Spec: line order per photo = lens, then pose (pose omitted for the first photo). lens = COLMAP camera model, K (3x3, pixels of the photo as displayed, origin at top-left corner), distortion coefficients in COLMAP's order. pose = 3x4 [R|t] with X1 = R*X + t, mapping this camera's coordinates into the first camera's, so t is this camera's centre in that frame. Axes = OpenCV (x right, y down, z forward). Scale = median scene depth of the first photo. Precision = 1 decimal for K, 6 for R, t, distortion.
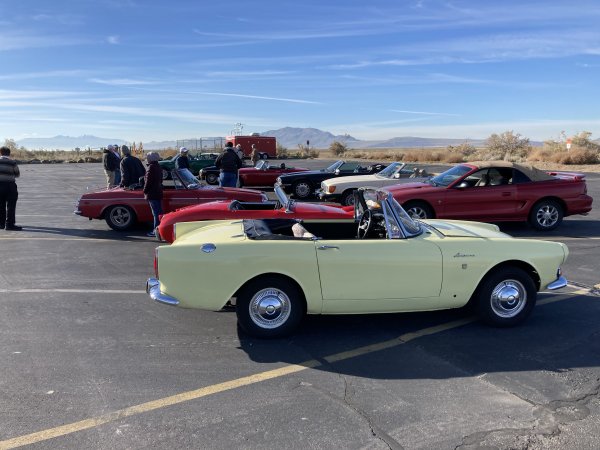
lens RADIAL K [[529.3, 0, 300.0], [0, 529.3, 225.0], [0, 0, 1]] dist [-0.001139, 0.058629]
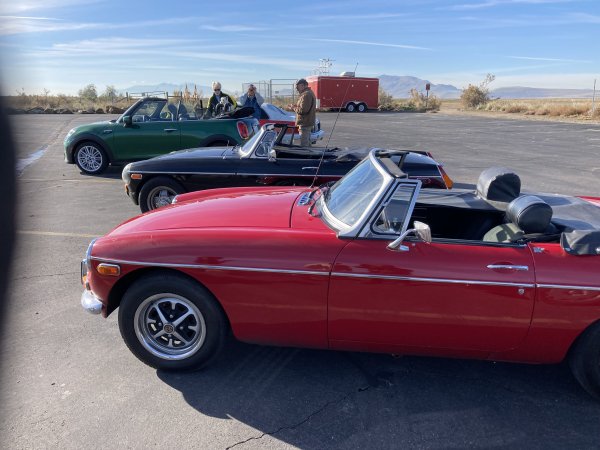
lens RADIAL K [[529.3, 0, 300.0], [0, 529.3, 225.0], [0, 0, 1]] dist [-0.001139, 0.058629]
pose [[0.979361, 0.056286, -0.194123, -0.002646], [-0.038402, 0.994766, 0.094692, -0.040731], [0.198437, -0.085283, 0.976396, 0.305171]]
